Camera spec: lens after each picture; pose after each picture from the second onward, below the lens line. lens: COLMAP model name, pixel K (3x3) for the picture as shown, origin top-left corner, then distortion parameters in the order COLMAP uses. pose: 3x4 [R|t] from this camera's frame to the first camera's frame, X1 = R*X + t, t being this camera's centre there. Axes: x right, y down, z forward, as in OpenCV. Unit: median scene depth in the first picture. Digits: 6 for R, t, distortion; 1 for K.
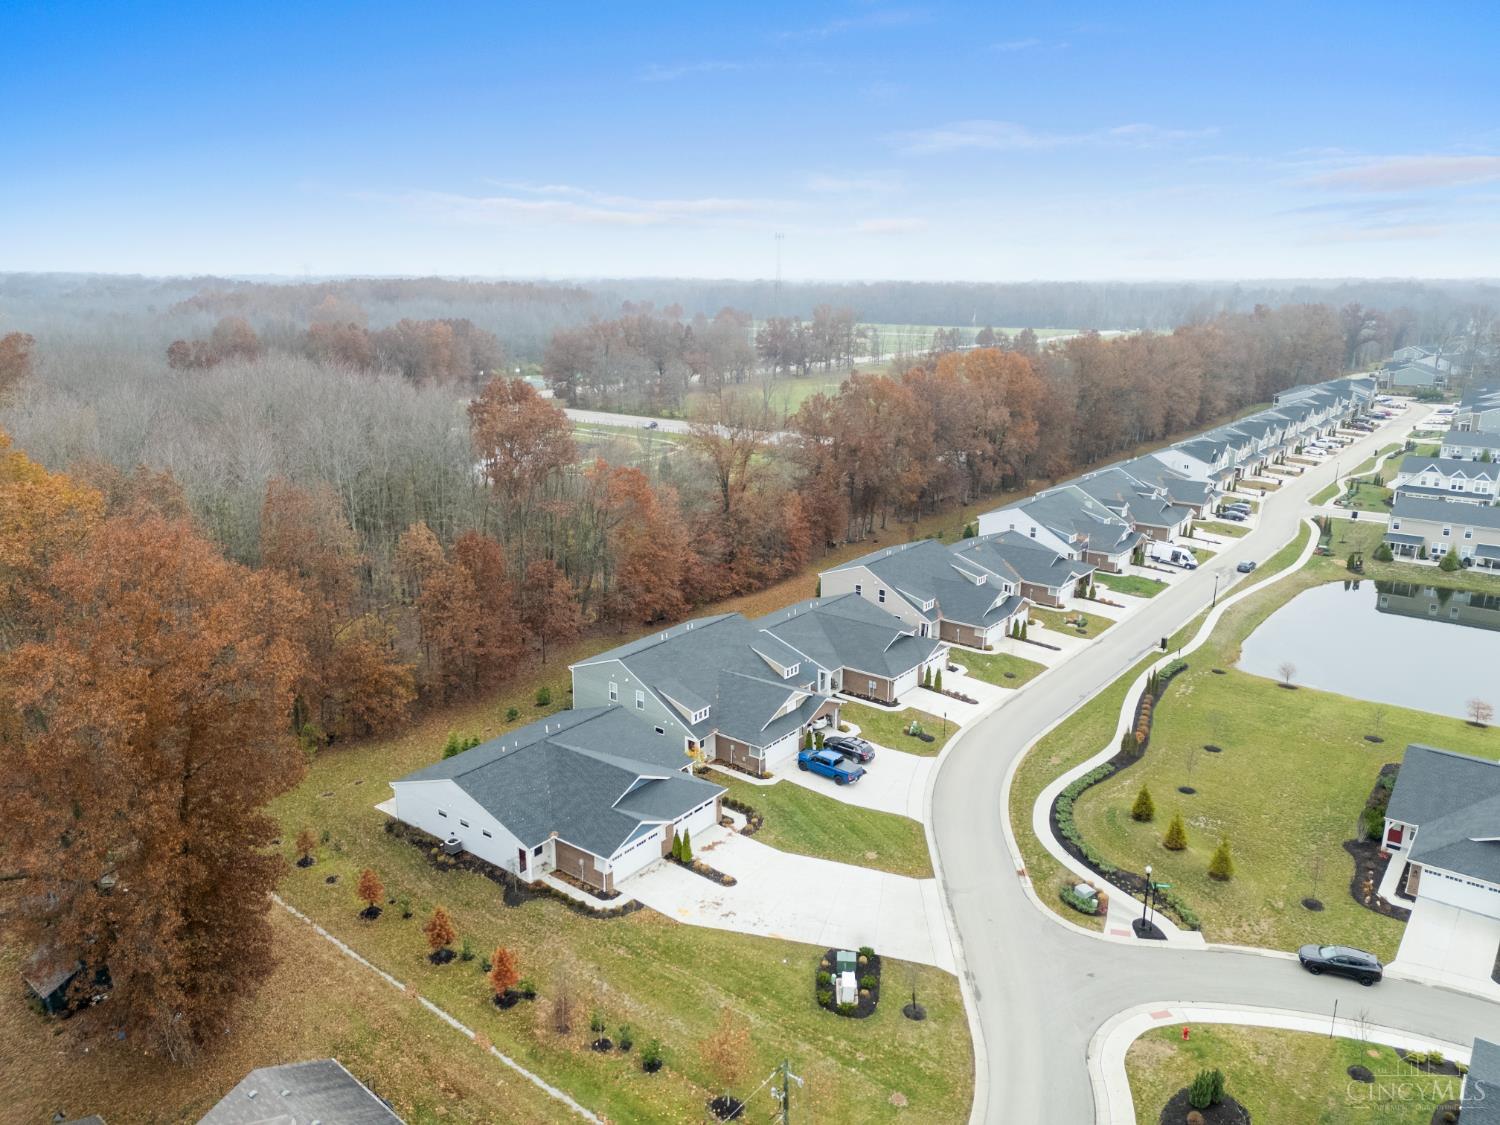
lens RADIAL K [[1090.8, 0, 756.2], [0, 1090.8, 526.8], [0, 0, 1]] dist [0.085991, -0.076638]
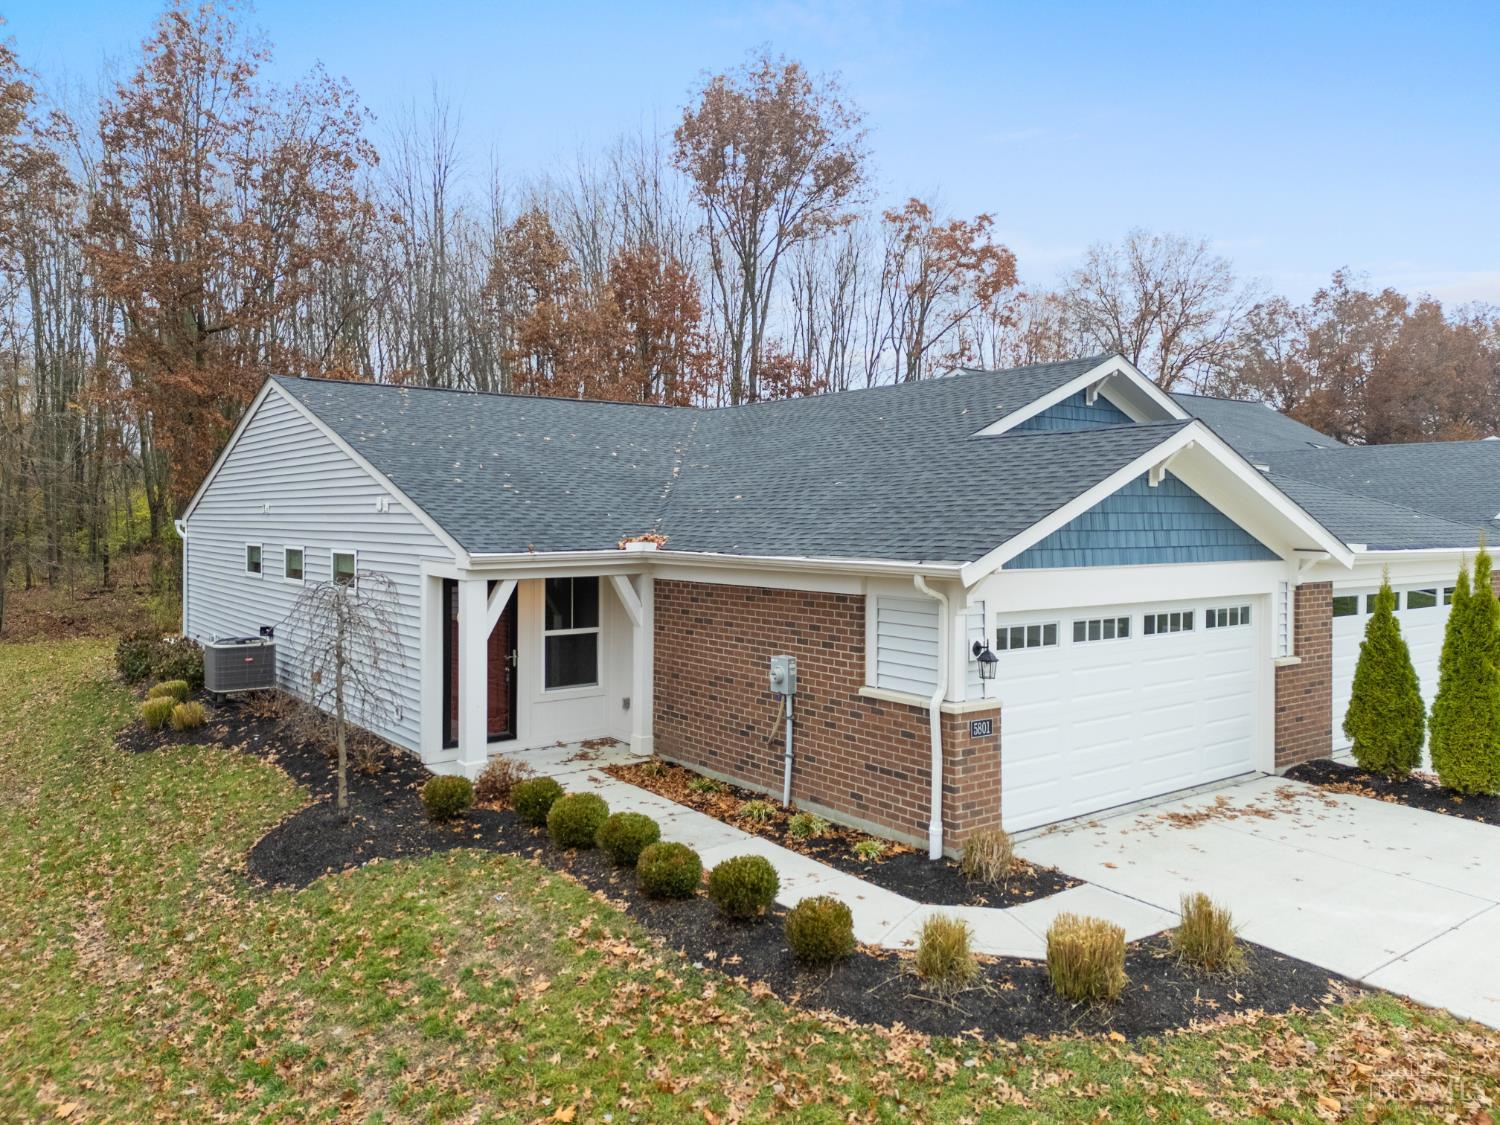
lens RADIAL K [[1090.8, 0, 756.2], [0, 1090.8, 526.8], [0, 0, 1]] dist [0.085991, -0.076638]
pose [[0.965552, 0.003941, -0.260179, -0.123829], [-0.060929, 0.975513, -0.211336, 0.320321], [0.252975, 0.219908, 0.942149, 0.859077]]
